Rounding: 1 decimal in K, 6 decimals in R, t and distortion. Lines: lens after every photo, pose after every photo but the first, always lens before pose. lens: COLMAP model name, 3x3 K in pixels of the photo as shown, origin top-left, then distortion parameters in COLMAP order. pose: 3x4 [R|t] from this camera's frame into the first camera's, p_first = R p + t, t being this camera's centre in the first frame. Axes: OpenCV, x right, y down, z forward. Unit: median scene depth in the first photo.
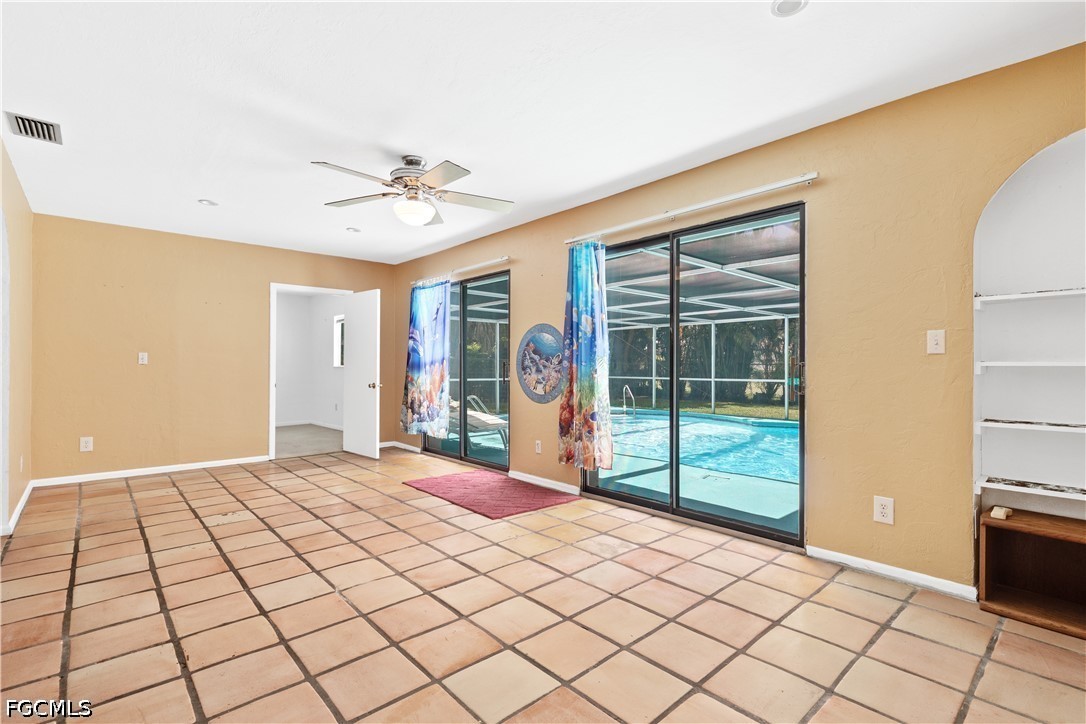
lens RADIAL K [[504.0, 0, 543.0], [0, 504.0, 362.0], [0, 0, 1]] dist [0.000663, 0.000136]
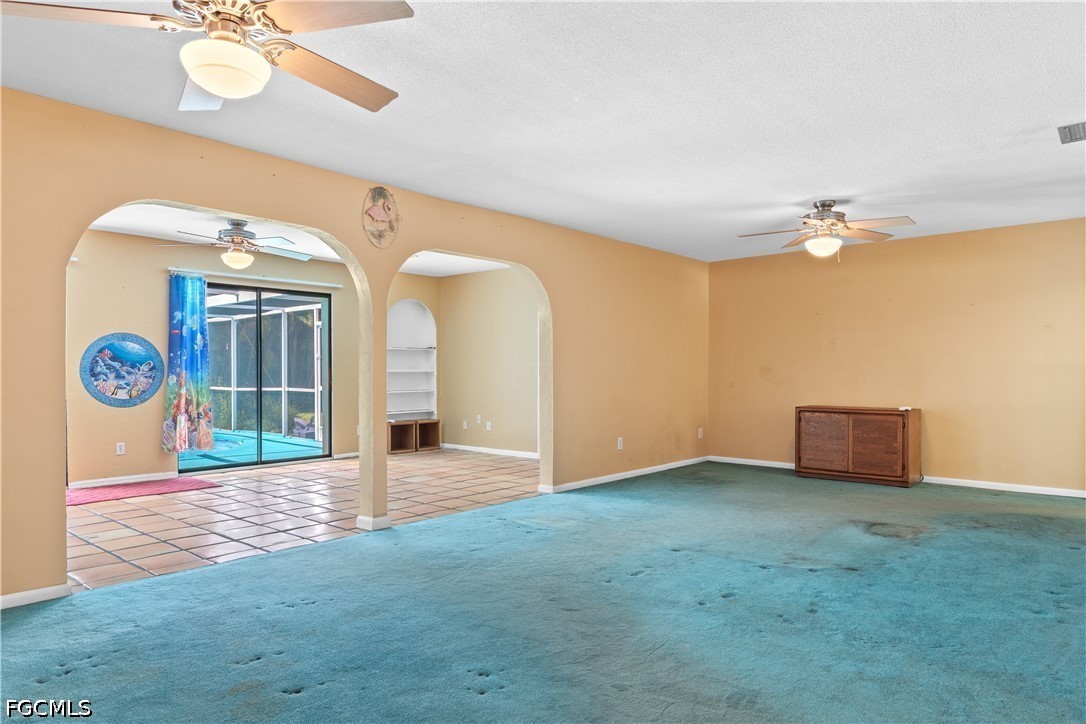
lens RADIAL K [[678.9, 0, 545.0], [0, 678.9, 378.4], [0, 0, 1]] dist [0.004350, 0.000477]
pose [[-0.126397, -0.012967, 0.991895, -1.548702], [-0.010222, 0.999879, 0.011768, -0.005417], [-0.991927, -0.008651, -0.126514, 0.297145]]
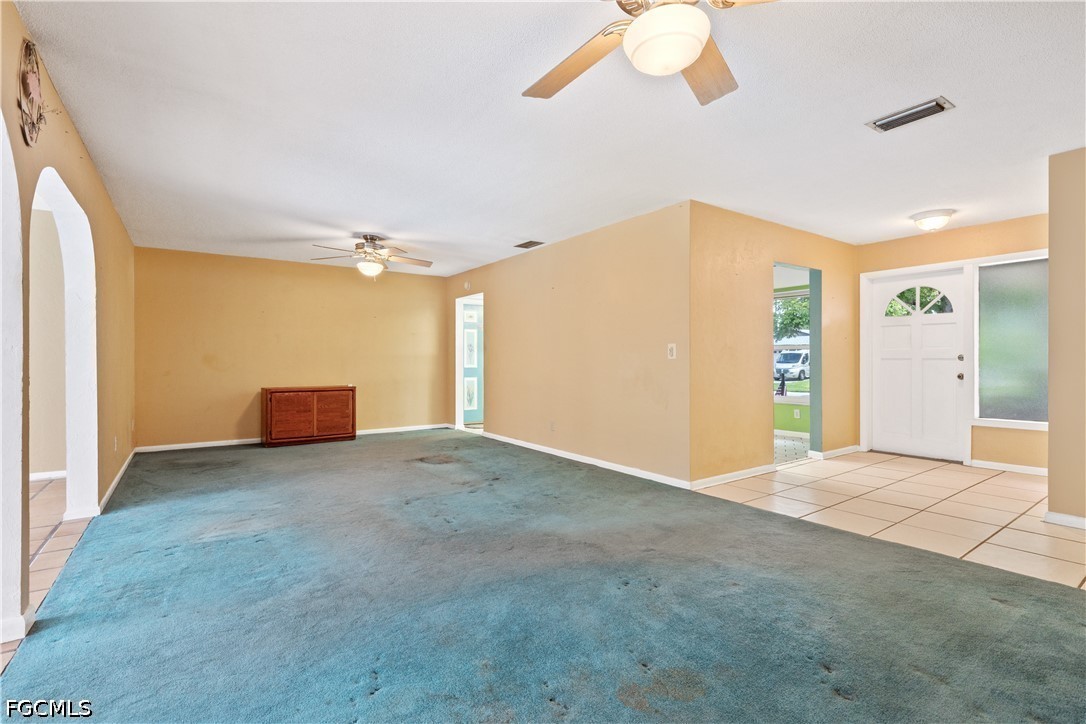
lens RADIAL K [[504.0, 0, 543.0], [0, 504.0, 362.0], [0, 0, 1]] dist [0.000663, 0.000136]
pose [[-0.993288, -0.001782, 0.115650, -1.024378], [-0.002372, 0.999985, -0.004967, 0.001397], [-0.115639, -0.005208, -0.993278, 0.784348]]
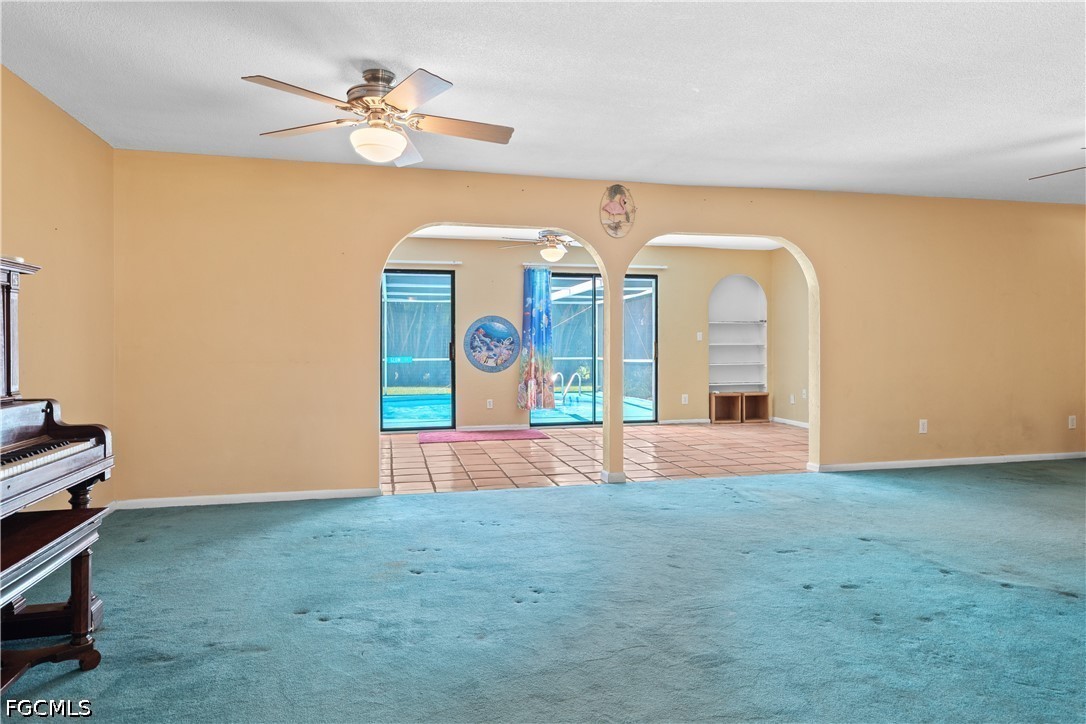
lens RADIAL K [[674.4, 0, 549.7], [0, 674.4, 339.5], [0, 0, 1]] dist [0.000327, -0.000786]
pose [[0.469703, 0.003489, 0.882818, -1.584324], [-0.005818, 0.999983, -0.000857, -0.009030], [-0.882805, -0.004733, 0.469715, -0.020308]]
